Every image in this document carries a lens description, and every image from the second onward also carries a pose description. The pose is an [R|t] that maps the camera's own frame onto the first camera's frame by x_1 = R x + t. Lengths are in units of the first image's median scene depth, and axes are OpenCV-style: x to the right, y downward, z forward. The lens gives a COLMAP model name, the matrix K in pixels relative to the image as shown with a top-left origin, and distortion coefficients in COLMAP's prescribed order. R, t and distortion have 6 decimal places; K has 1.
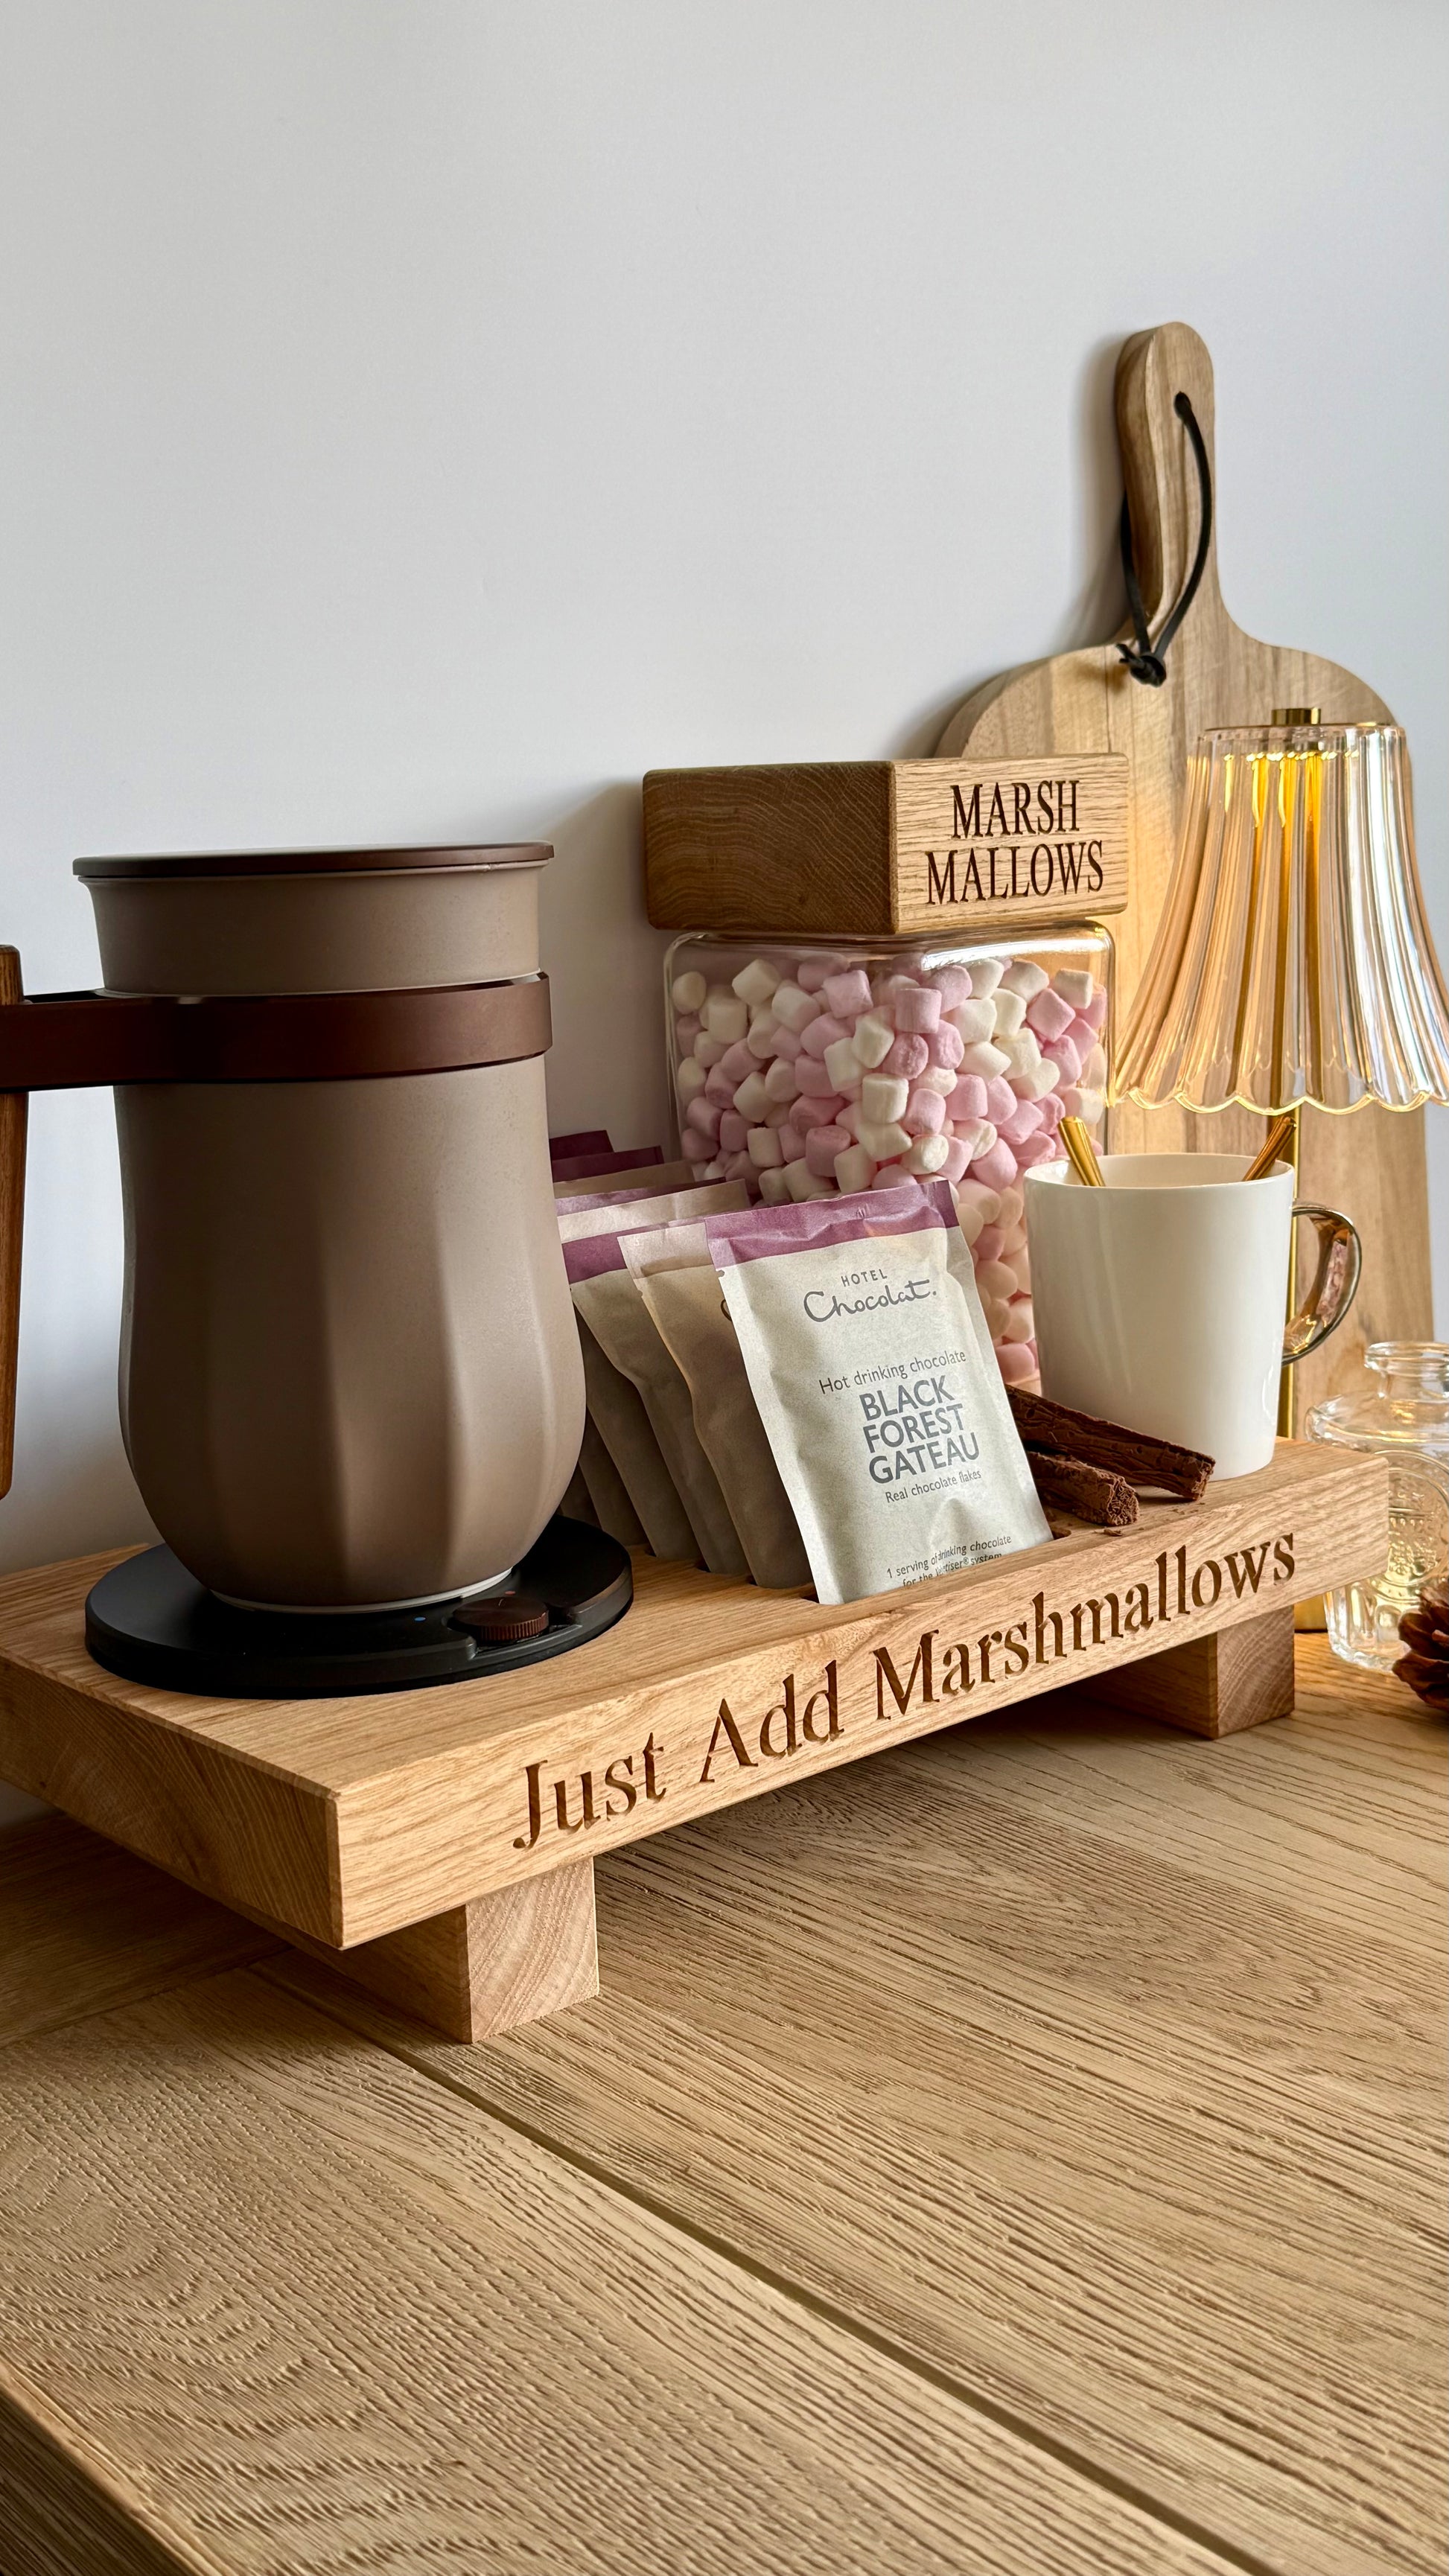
lens RADIAL K [[2913.5, 0, 722.3], [0, 2913.5, 1220.1], [0, 0, 1]] dist [-0.013974, 0.760443]
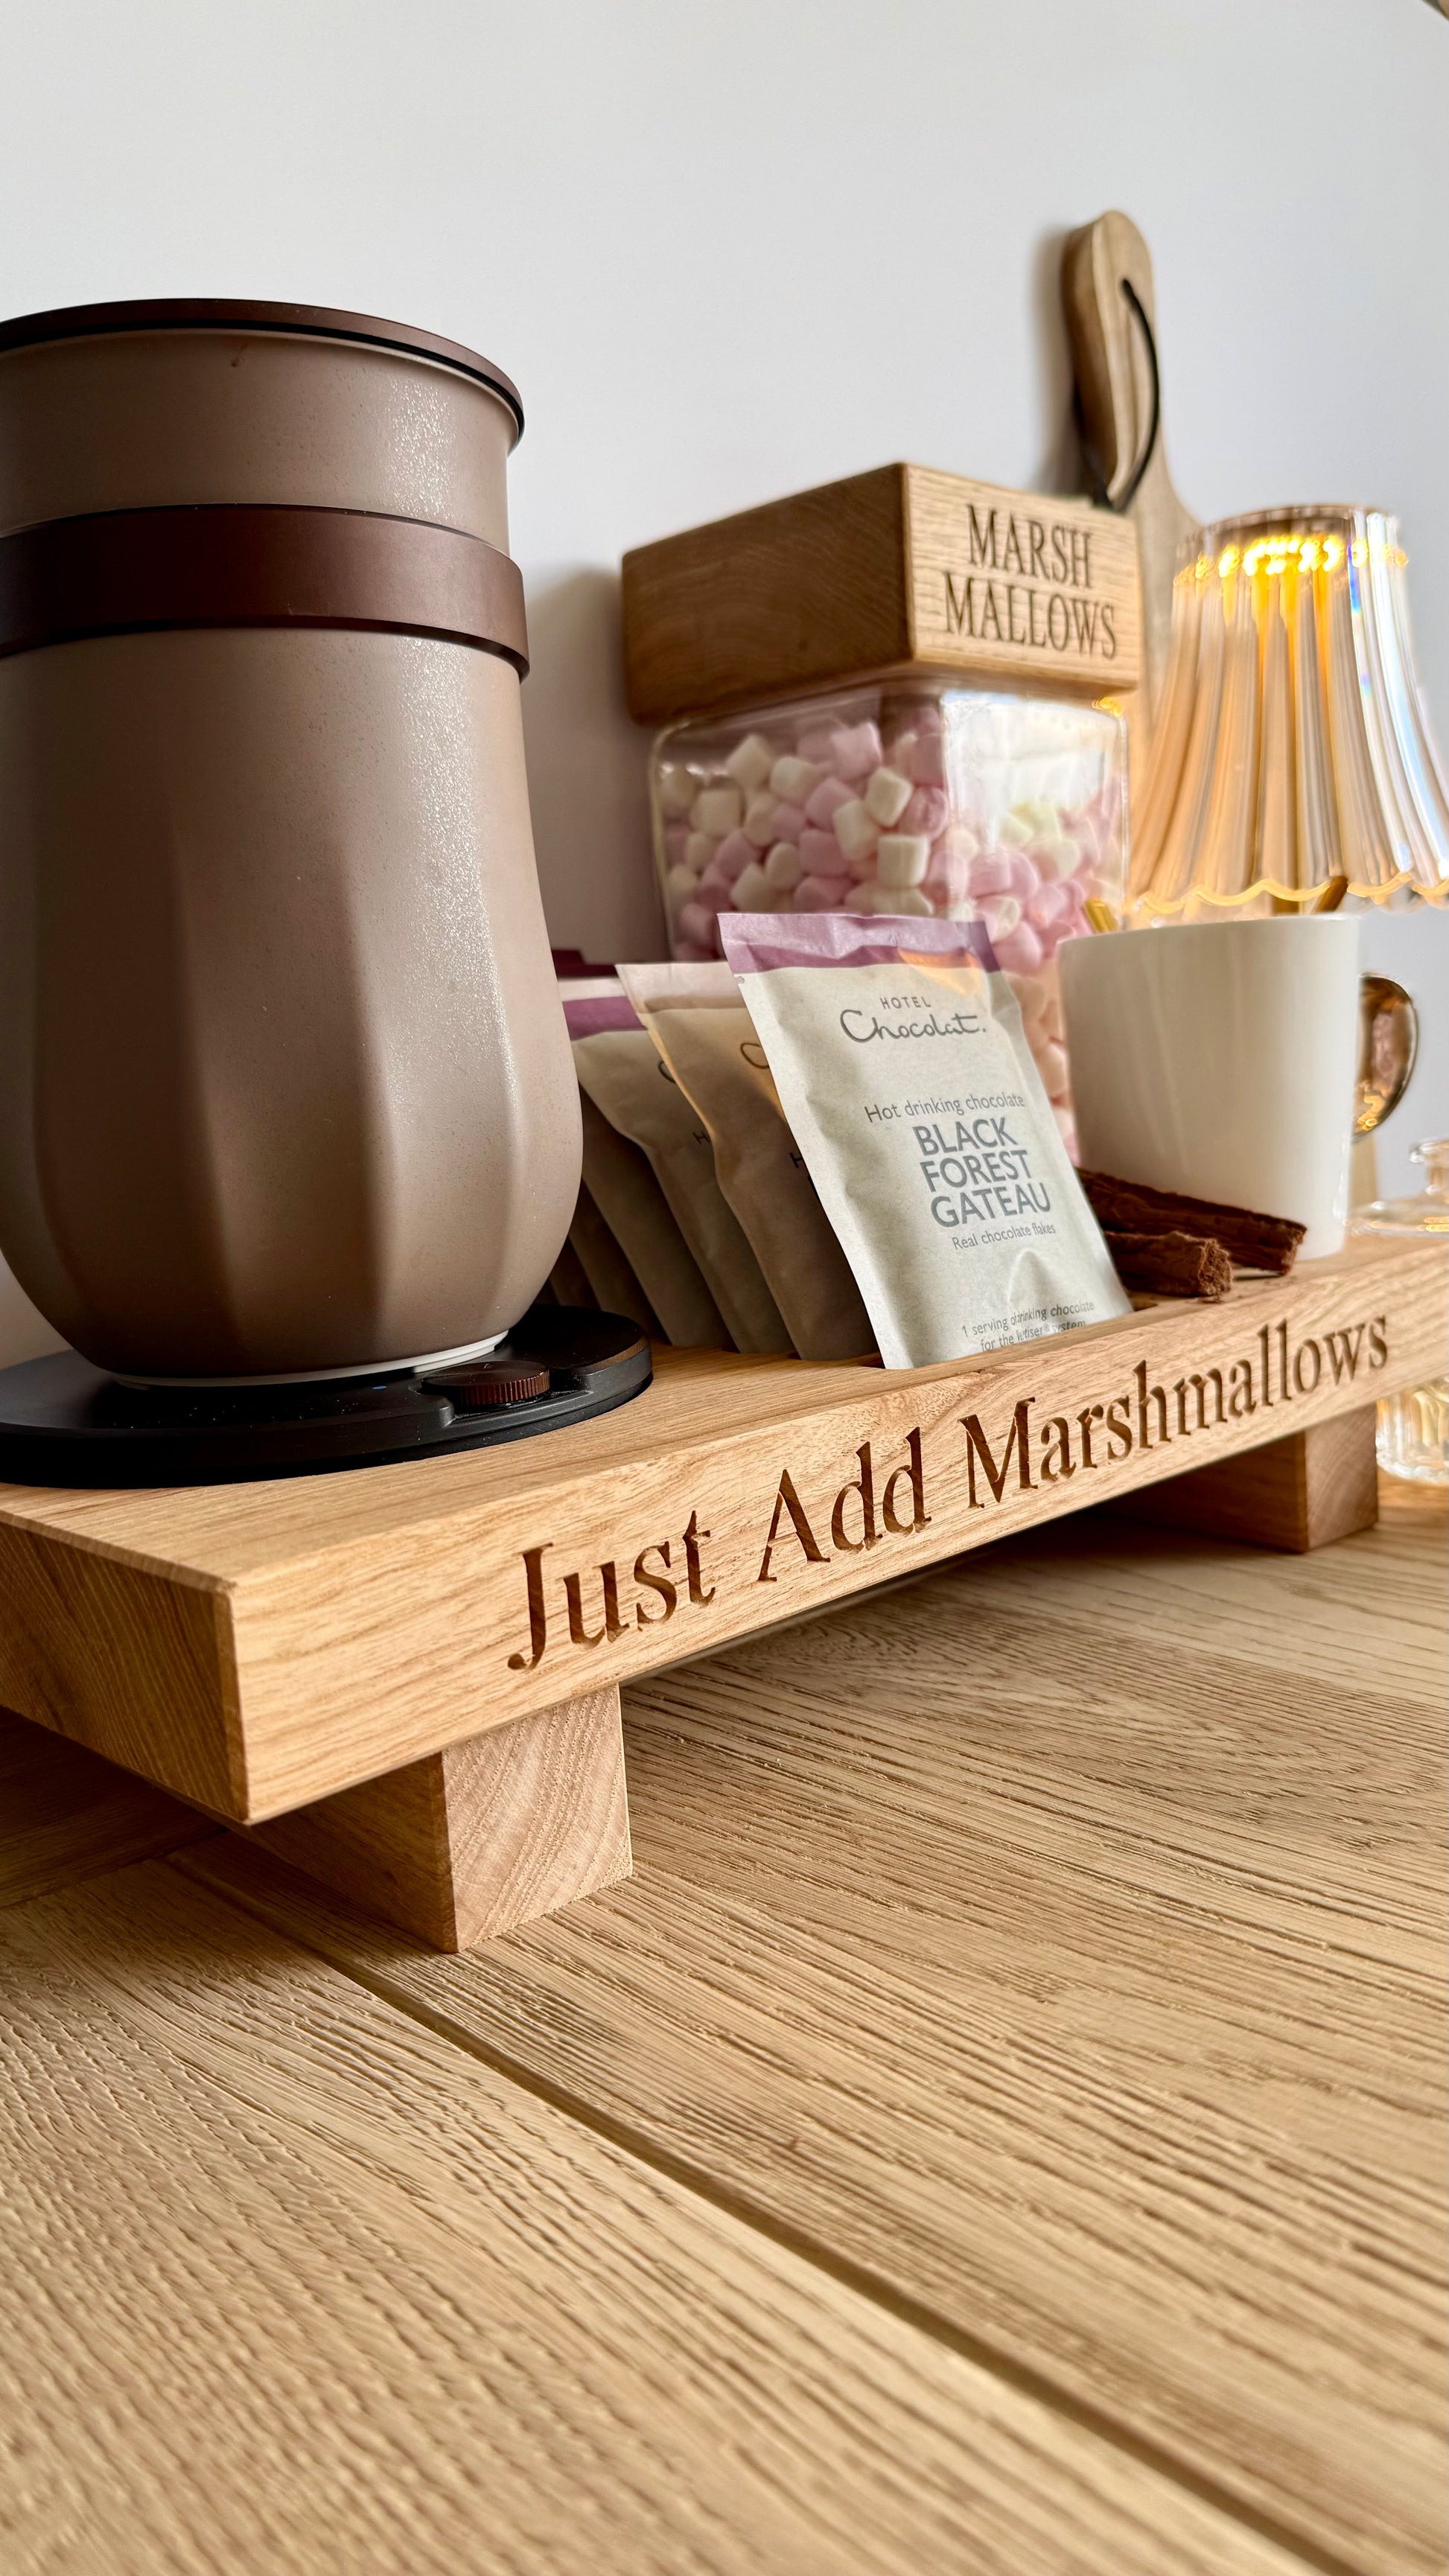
lens RADIAL K [[1887.5, 0, 724.5], [0, 1887.5, 1288.0], [0, 0, 1]] dist [0.057649, -0.112983]
pose [[0.998688, -0.033366, 0.038843, -0.031663], [0.034836, 0.998678, -0.037808, 0.132053], [-0.037530, 0.039111, 0.998530, 0.500224]]
